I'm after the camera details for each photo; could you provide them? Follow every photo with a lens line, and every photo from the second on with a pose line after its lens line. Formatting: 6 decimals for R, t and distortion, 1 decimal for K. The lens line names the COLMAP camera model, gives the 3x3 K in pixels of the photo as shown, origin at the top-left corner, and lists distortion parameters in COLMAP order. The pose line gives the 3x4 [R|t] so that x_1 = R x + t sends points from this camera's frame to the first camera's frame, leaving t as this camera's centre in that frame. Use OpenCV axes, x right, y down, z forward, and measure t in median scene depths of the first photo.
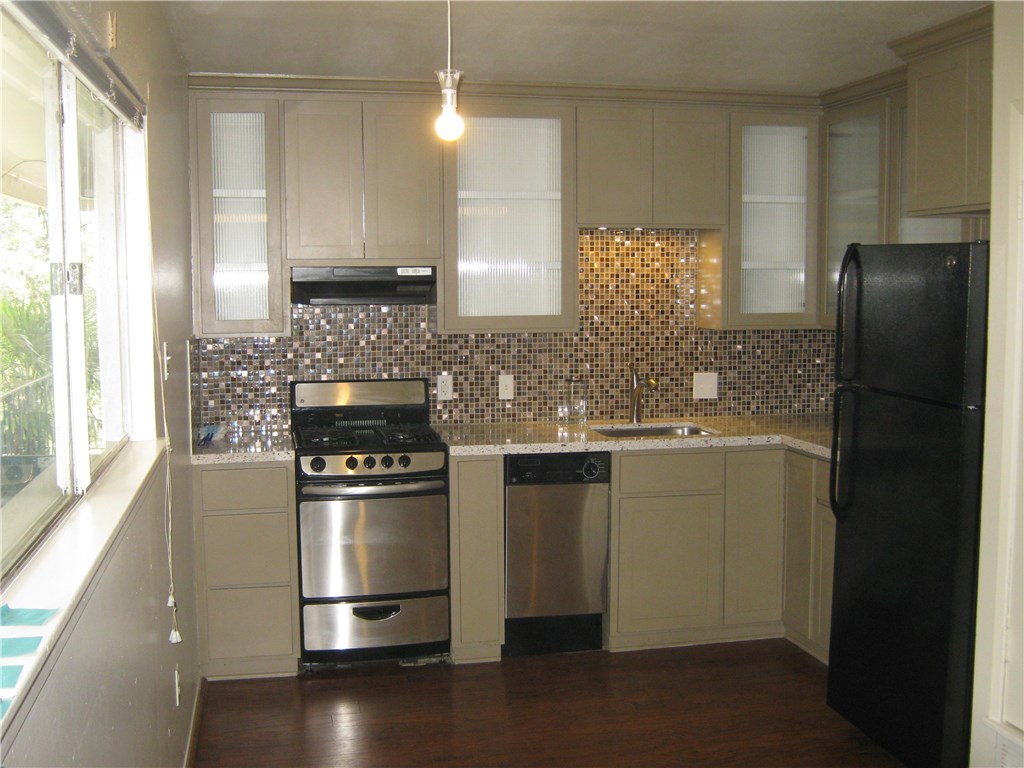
lens RADIAL K [[1136.7, 0, 508.1], [0, 1136.7, 385.2], [0, 0, 1]] dist [-0.091171, 0.000000]
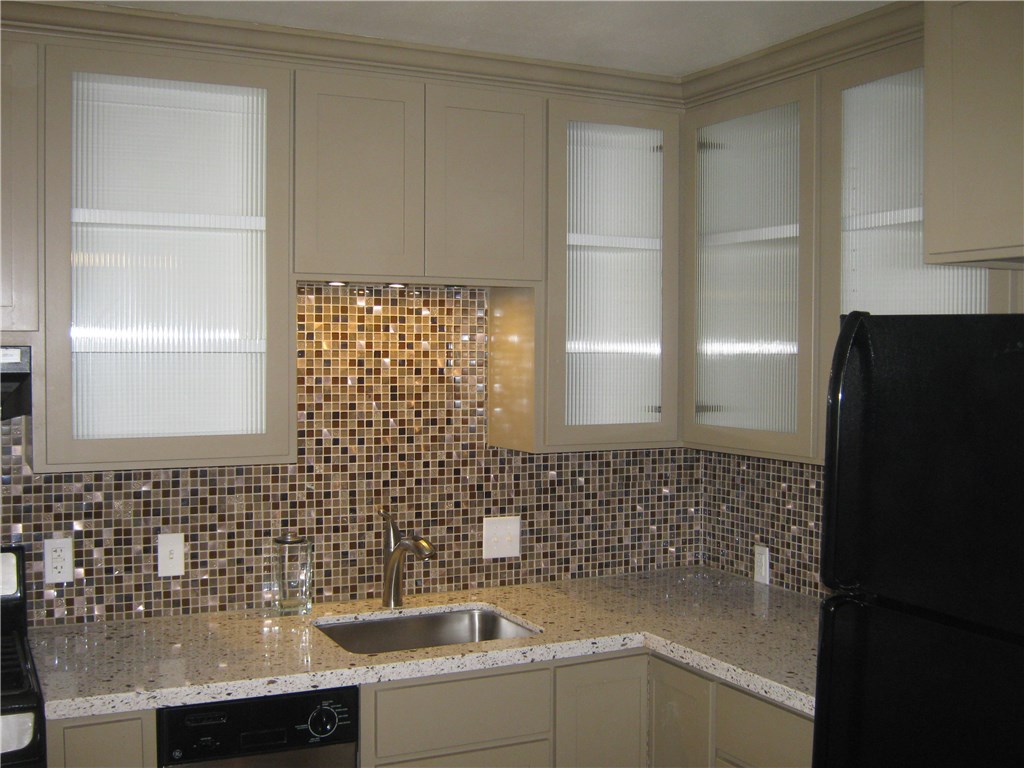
lens RADIAL K [[1136.7, 0, 507.7], [0, 1136.7, 388.1], [0, 0, 1]] dist [-0.091171, 0.000000]
pose [[0.968953, -0.000237, 0.247243, 0.022477], [0.014885, 0.998242, -0.057376, -0.046999], [-0.246795, 0.059275, 0.967253, 0.395579]]
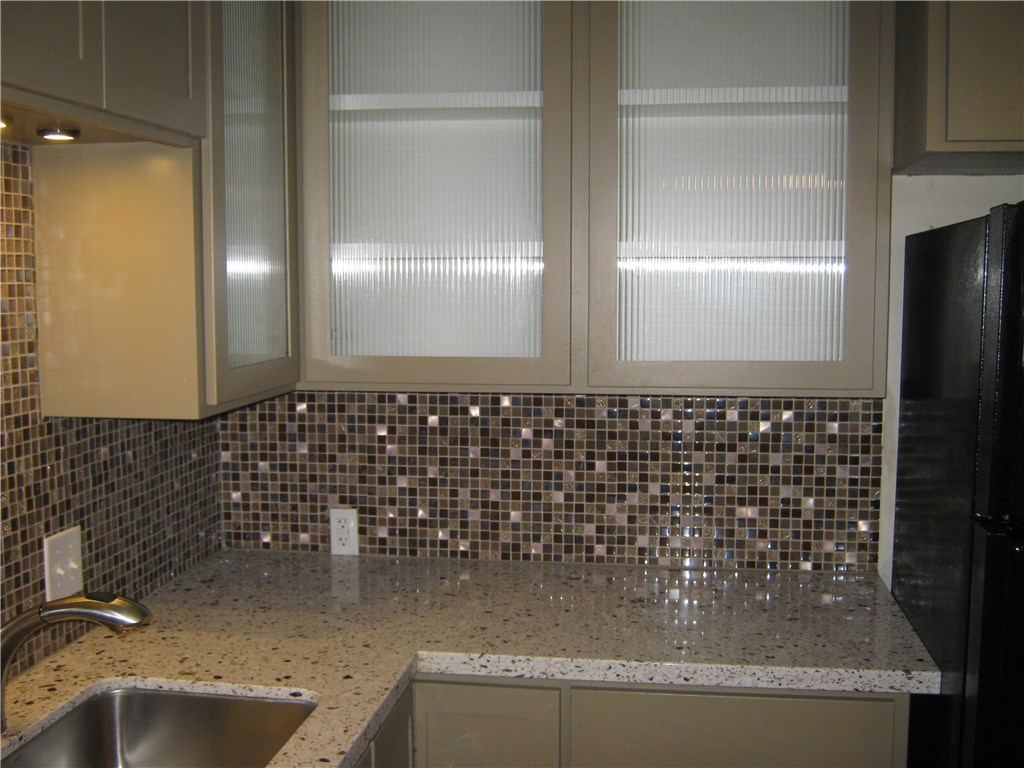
lens RADIAL K [[1136.7, 0, 509.4], [0, 1136.7, 385.1], [0, 0, 1]] dist [-0.091171, 0.000000]
pose [[0.356495, -0.087608, 0.930181, -0.117964], [0.085978, 0.994446, 0.060709, -0.070967], [-0.930333, 0.058332, 0.362047, 0.739122]]
